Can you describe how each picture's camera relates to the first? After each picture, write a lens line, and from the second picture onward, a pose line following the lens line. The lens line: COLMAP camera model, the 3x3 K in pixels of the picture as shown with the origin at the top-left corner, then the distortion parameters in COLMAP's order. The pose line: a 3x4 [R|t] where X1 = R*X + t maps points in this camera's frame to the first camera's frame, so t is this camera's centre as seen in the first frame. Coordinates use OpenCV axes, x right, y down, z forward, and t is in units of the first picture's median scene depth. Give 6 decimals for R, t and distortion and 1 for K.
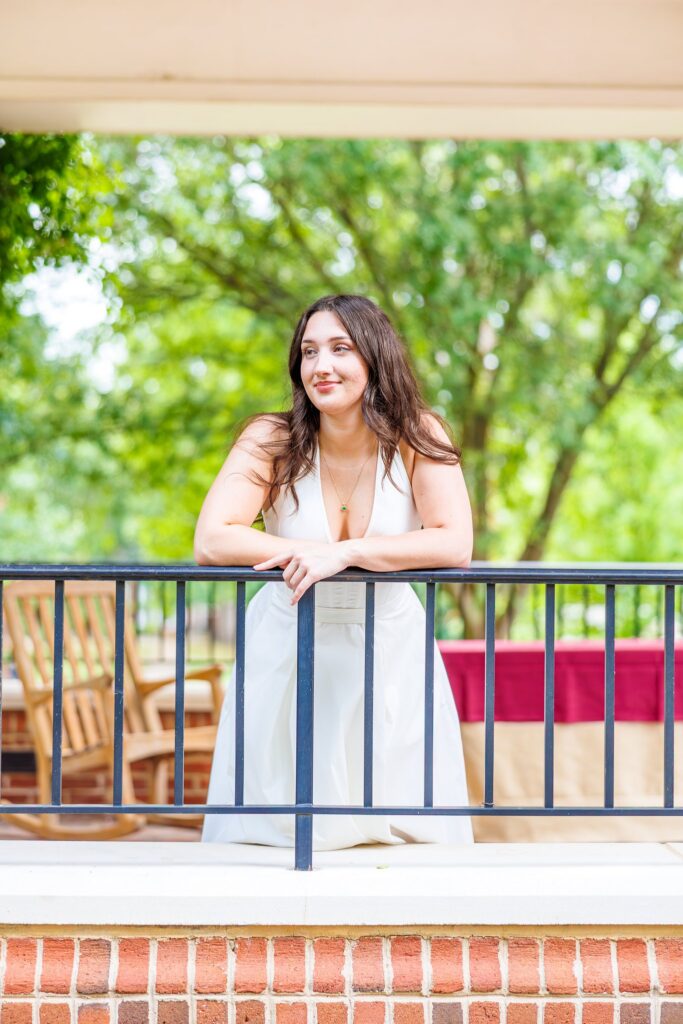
lens RADIAL K [[1963.5, 0, 341.5], [0, 1963.5, 512.0], [0, 0, 1]] dist [0.011765, -0.000140]
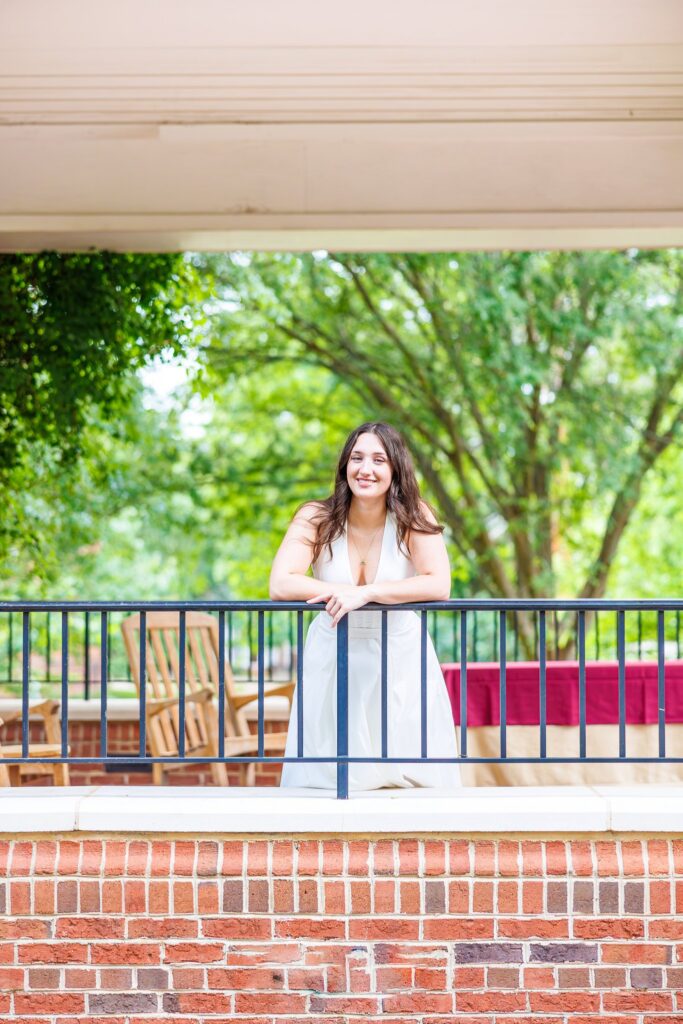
lens RADIAL K [[1963.5, 0, 341.5], [0, 1963.5, 512.0], [0, 0, 1]] dist [0.011765, -0.000140]
pose [[0.998962, -0.011326, -0.044126, 0.049952], [0.010408, 0.999725, -0.020995, -0.009539], [0.044352, 0.020513, 0.998805, -0.535669]]
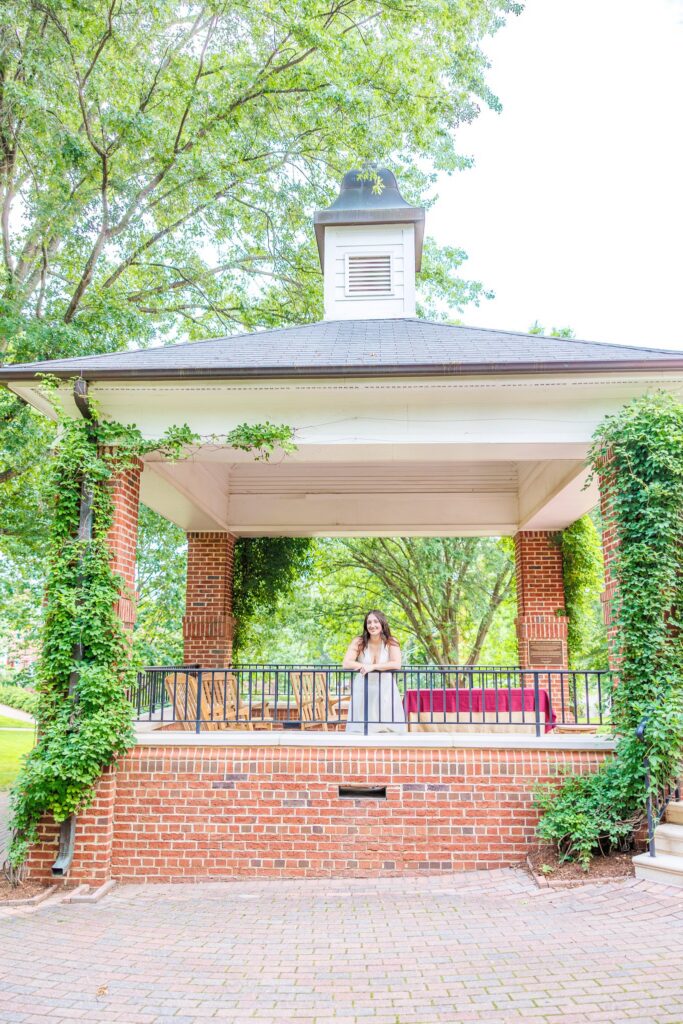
lens RADIAL K [[817.8, 0, 341.5], [0, 817.8, 512.0], [0, 0, 1]] dist [-0.000766, -0.000302]
pose [[0.996301, -0.018300, -0.083965, 0.095777], [0.005217, 0.988140, -0.153467, -0.045132], [0.085778, 0.152462, 0.984580, -1.005601]]
